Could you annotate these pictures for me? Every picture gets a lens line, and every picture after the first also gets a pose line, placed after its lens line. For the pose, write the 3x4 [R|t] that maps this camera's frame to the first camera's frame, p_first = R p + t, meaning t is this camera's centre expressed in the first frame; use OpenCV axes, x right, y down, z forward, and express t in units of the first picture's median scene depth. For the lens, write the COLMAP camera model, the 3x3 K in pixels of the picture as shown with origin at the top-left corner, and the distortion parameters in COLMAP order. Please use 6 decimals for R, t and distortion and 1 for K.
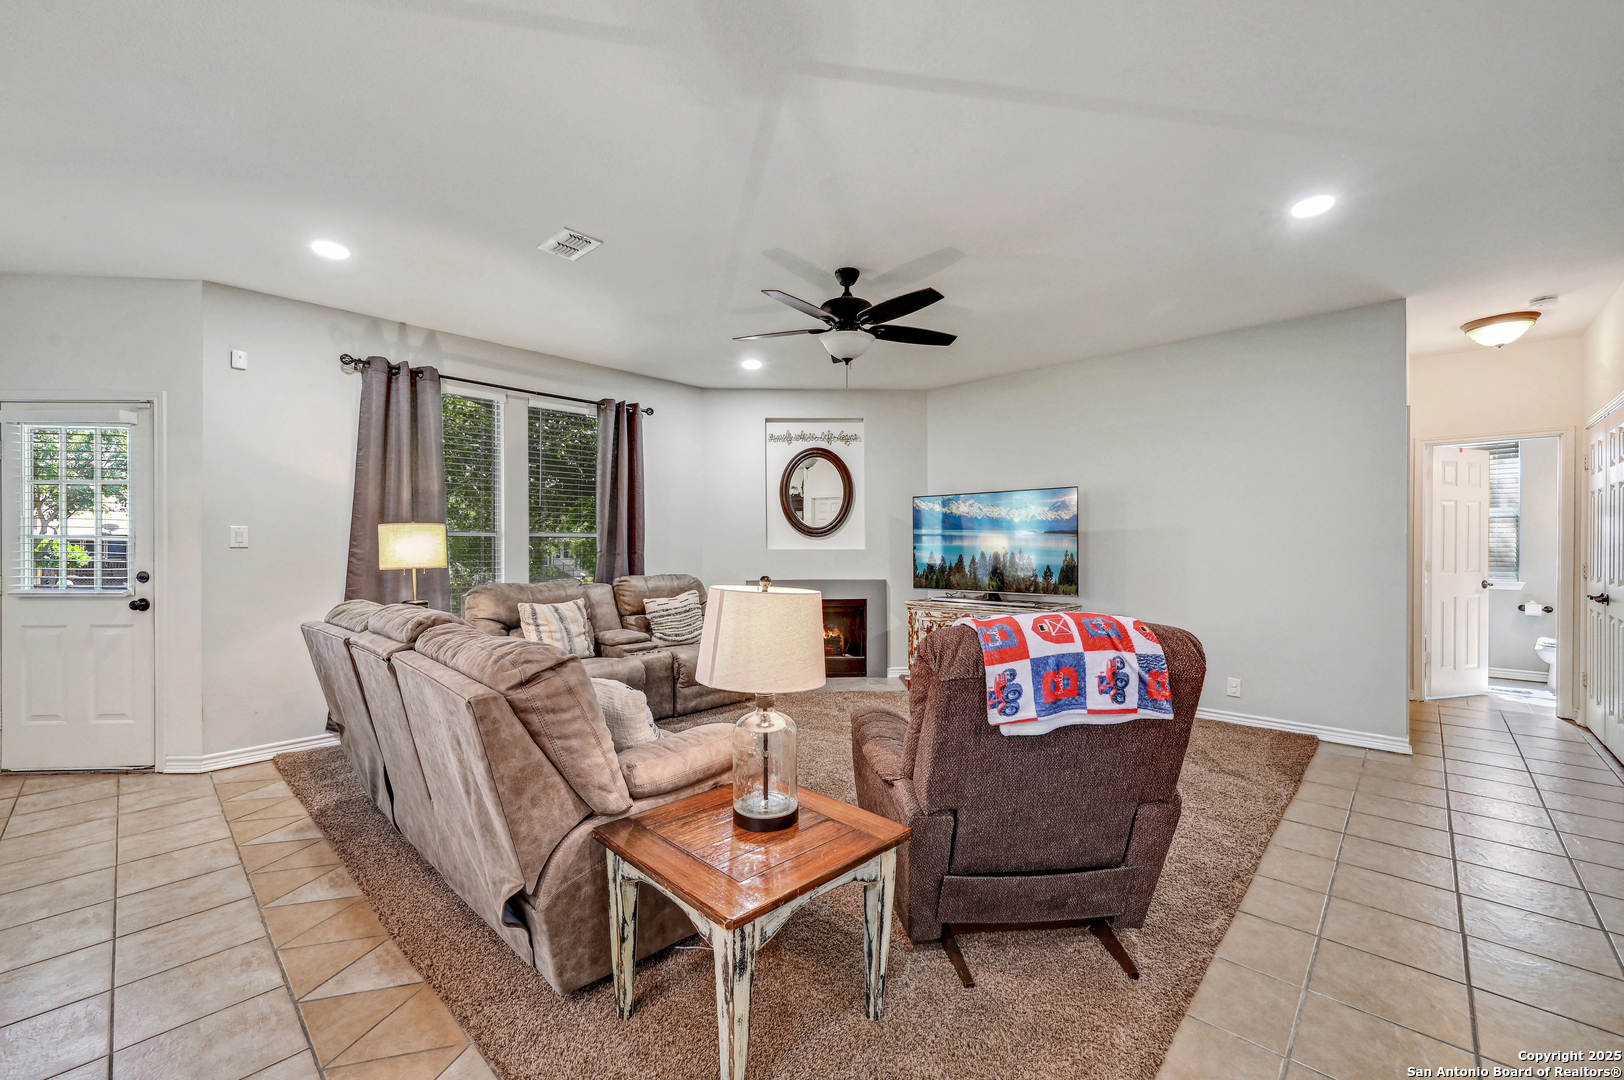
lens RADIAL K [[653.0, 0, 816.6], [0, 653.0, 546.3], [0, 0, 1]] dist [-0.001245, 0.001217]
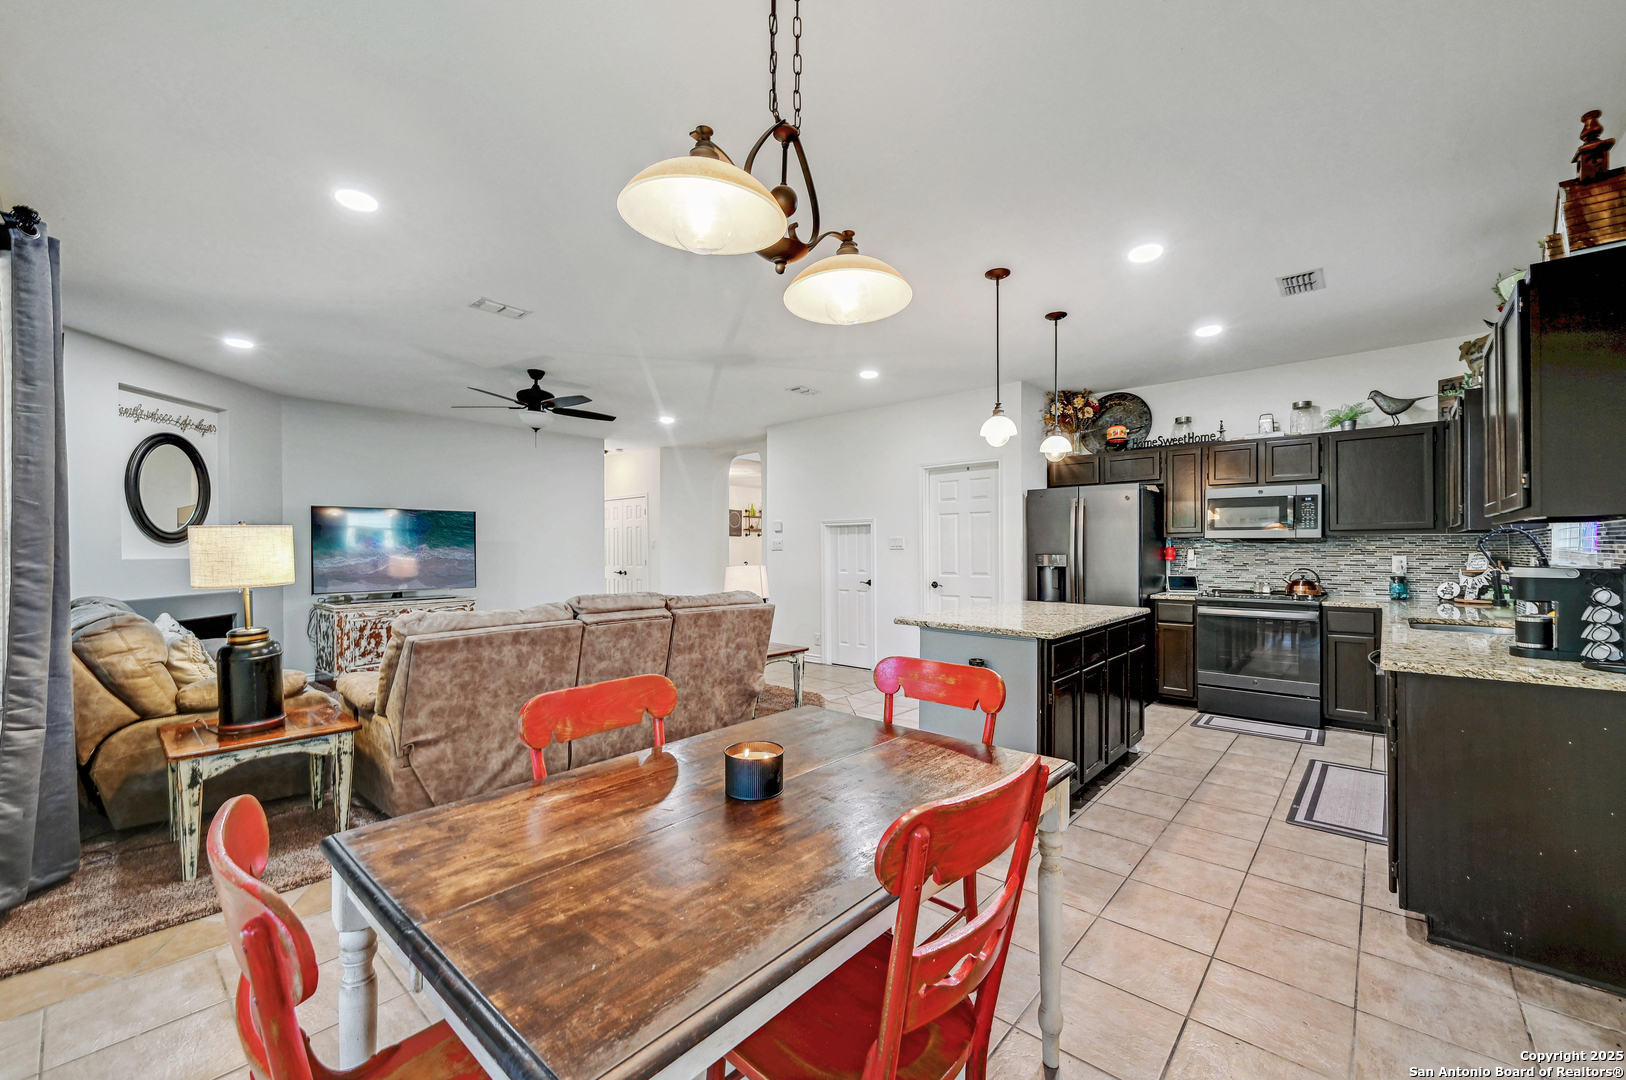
lens RADIAL K [[653.8, 0, 810.6], [0, 653.8, 547.2], [0, 0, 1]] dist [-0.001245, 0.001217]
pose [[-0.039001, 0.003142, 0.999234, -1.180034], [0.008280, 0.999962, -0.002821, -0.001001], [-0.999205, 0.008164, -0.039026, 0.334993]]
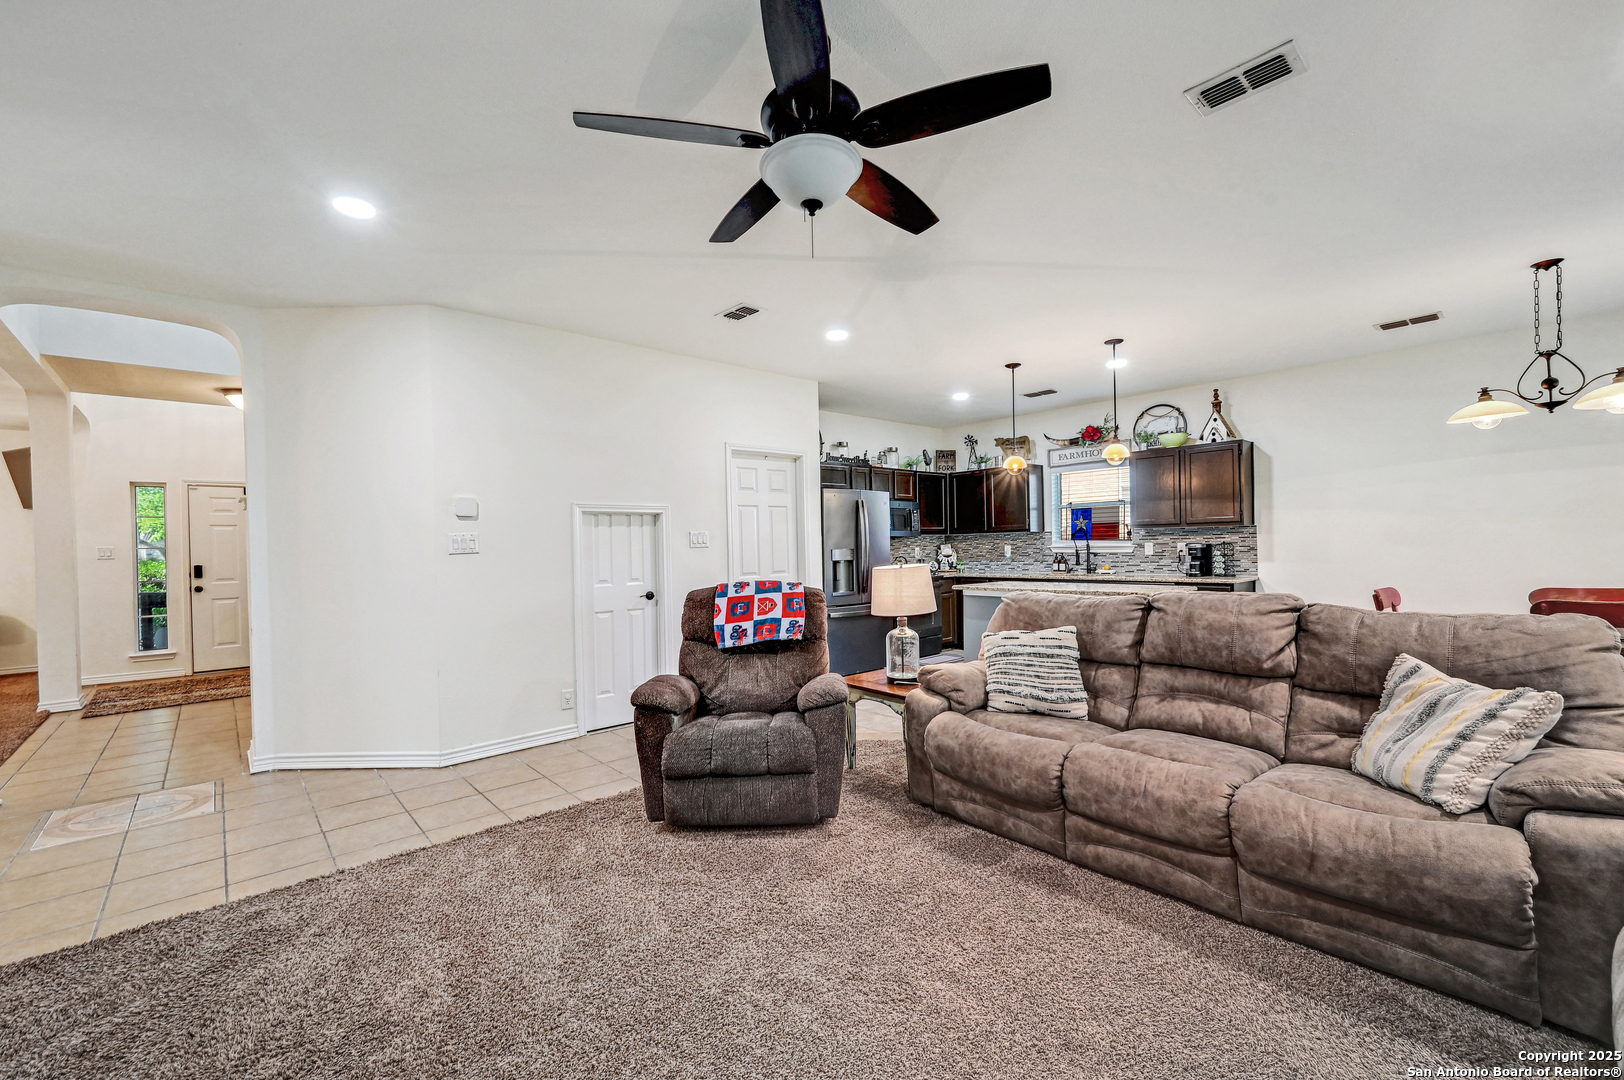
lens RADIAL K [[653.0, 0, 824.6], [0, 653.0, 554.9], [0, 0, 1]] dist [-0.001245, 0.001217]
pose [[-0.996842, 0.020276, 0.076774, -0.003197], [0.022008, 0.999520, 0.021786, -0.006064], [-0.076296, 0.023407, -0.996810, 1.213685]]
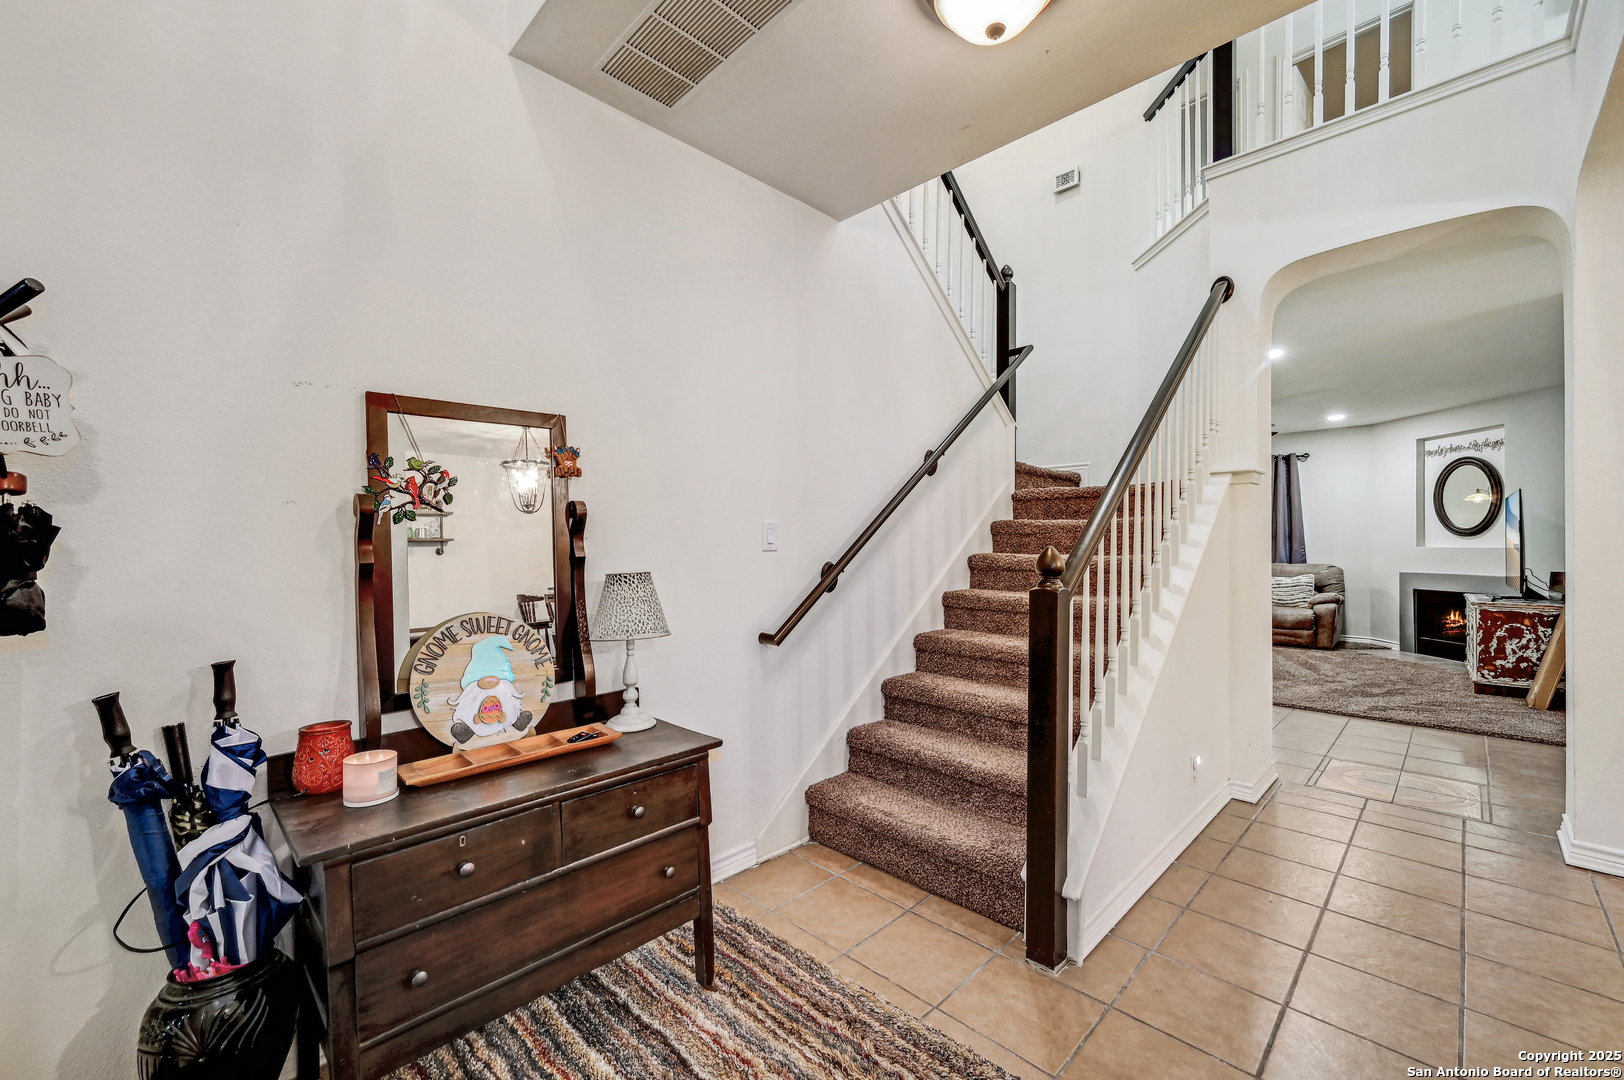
lens RADIAL K [[653.0, 0, 805.5], [0, 653.0, 550.6], [0, 0, 1]] dist [-0.001245, 0.001217]
pose [[-0.041649, 0.007427, -0.999105, 1.634746], [-0.001027, 0.999972, 0.007476, 0.003739], [0.999132, 0.001338, -0.041641, -0.114634]]
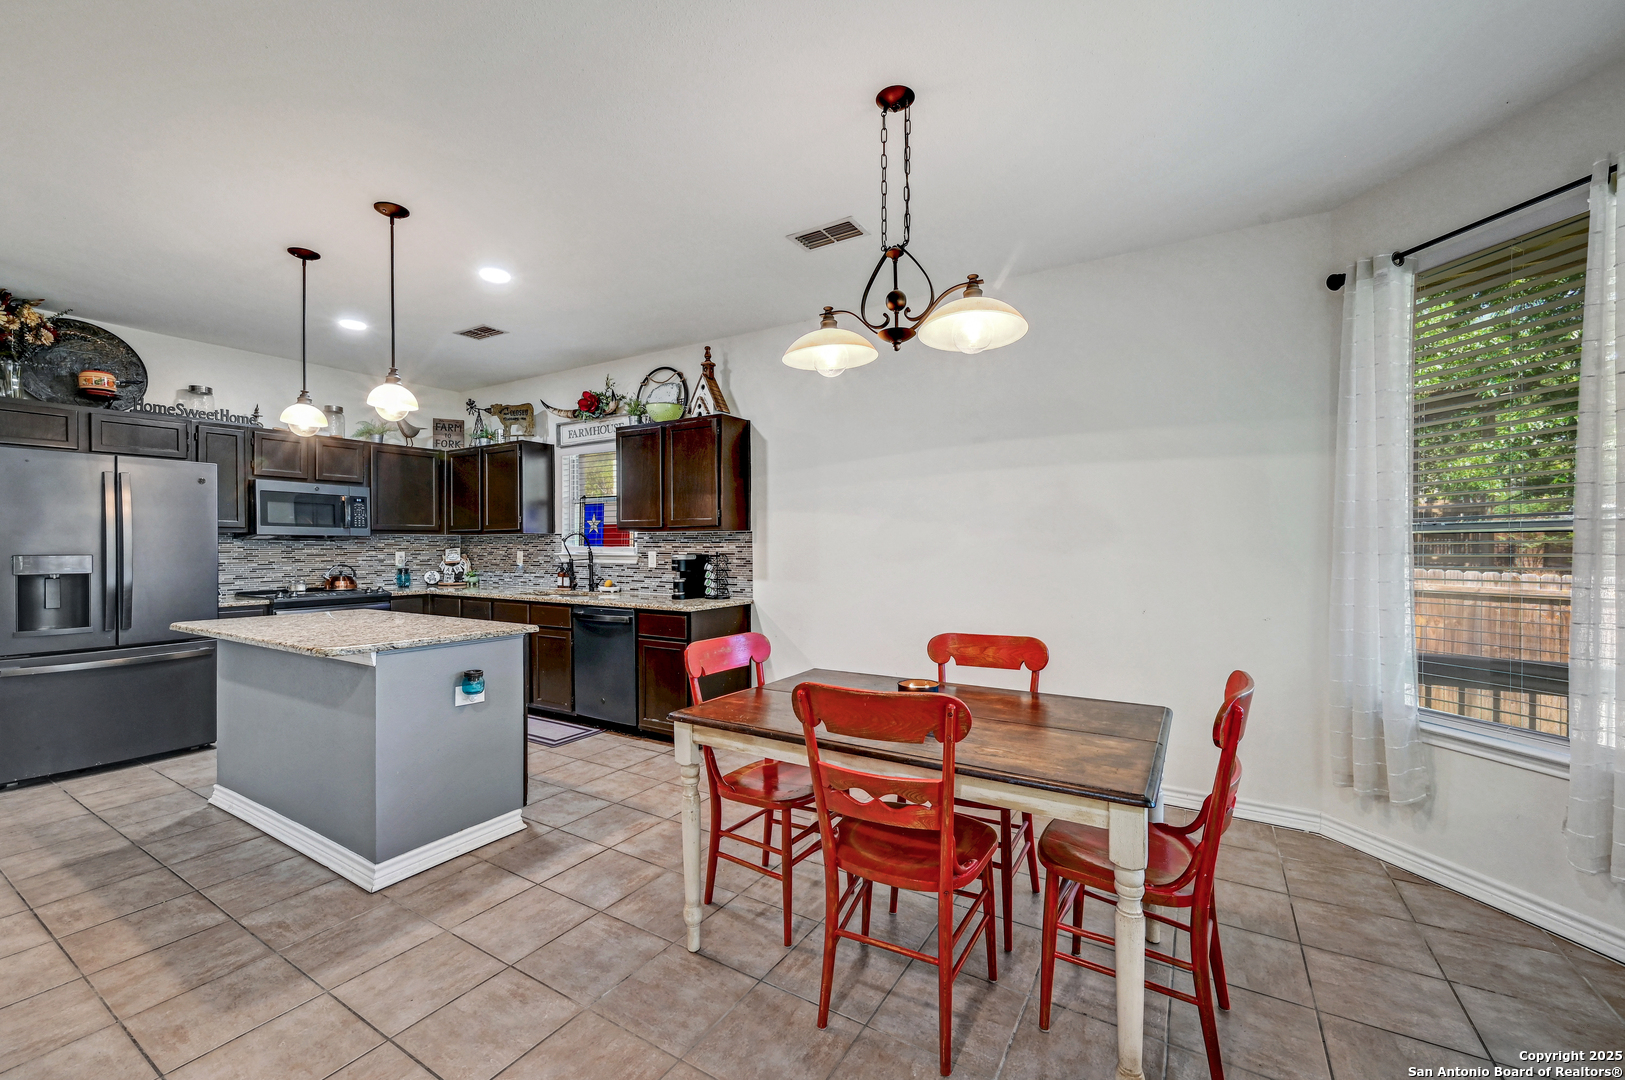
lens RADIAL K [[653.4, 0, 809.8], [0, 653.4, 541.7], [0, 0, 1]] dist [-0.001245, 0.001217]
pose [[-0.979592, 0.000292, -0.200998, -0.683350], [0.000372, 1.000000, -0.000362, -0.001503], [0.200998, -0.000429, -0.979592, 0.794793]]
